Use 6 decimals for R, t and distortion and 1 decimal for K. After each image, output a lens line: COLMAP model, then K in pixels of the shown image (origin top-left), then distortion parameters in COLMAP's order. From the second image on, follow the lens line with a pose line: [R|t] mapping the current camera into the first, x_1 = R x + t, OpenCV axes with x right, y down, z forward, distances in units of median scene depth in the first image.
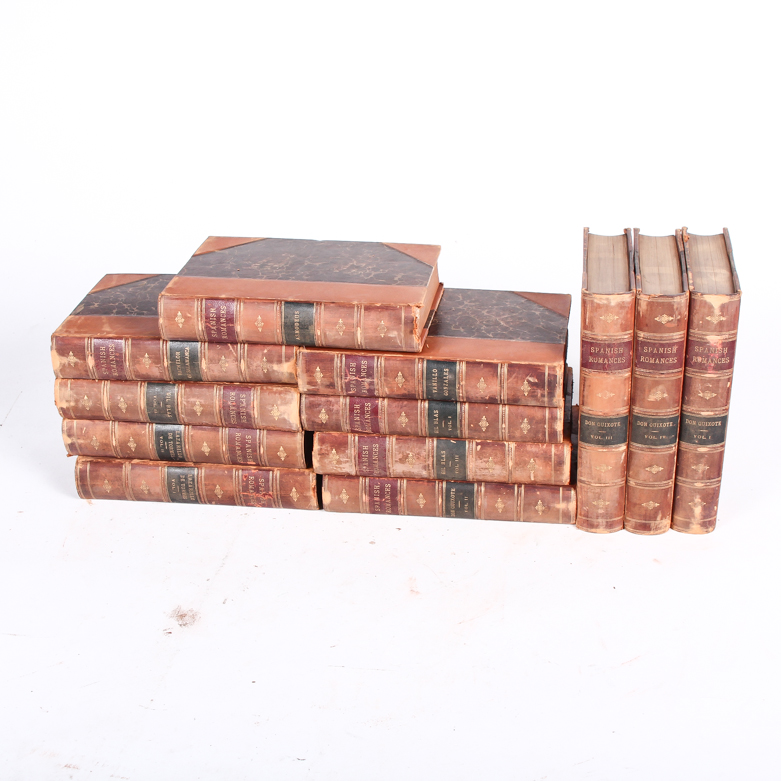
lens RADIAL K [[1237.3, 0, 390.4], [0, 1237.3, 388.0], [0, 0, 1]] dist [-0.091859, 0.000000]
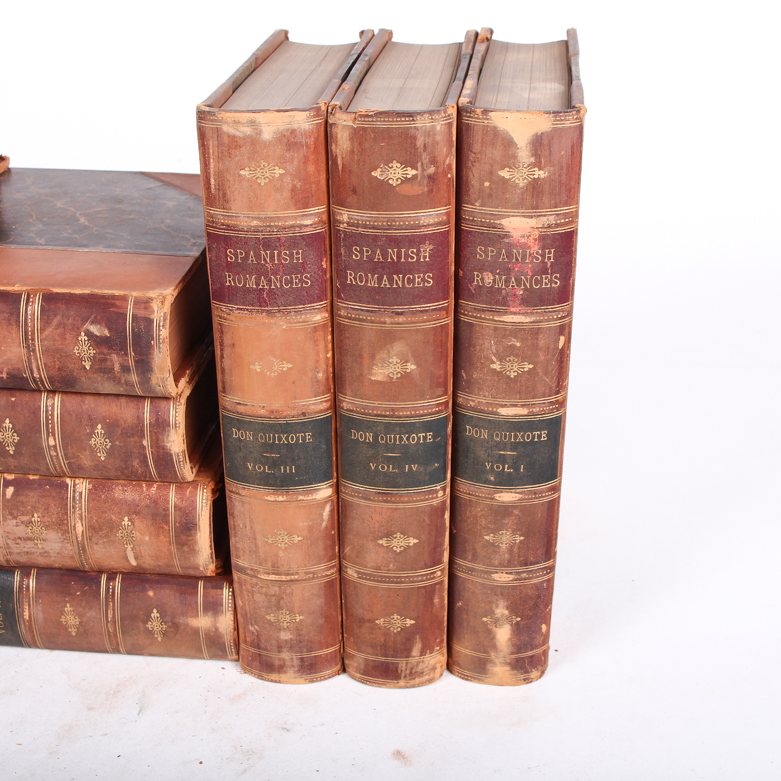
lens RADIAL K [[1237.3, 0, 390.6], [0, 1237.3, 393.2], [0, 0, 1]] dist [-0.091859, 0.000000]
pose [[0.998665, 0.002727, 0.051585, 0.191857], [-0.001061, 0.999478, -0.032300, 0.027958], [-0.051646, 0.032202, 0.998146, 0.572444]]
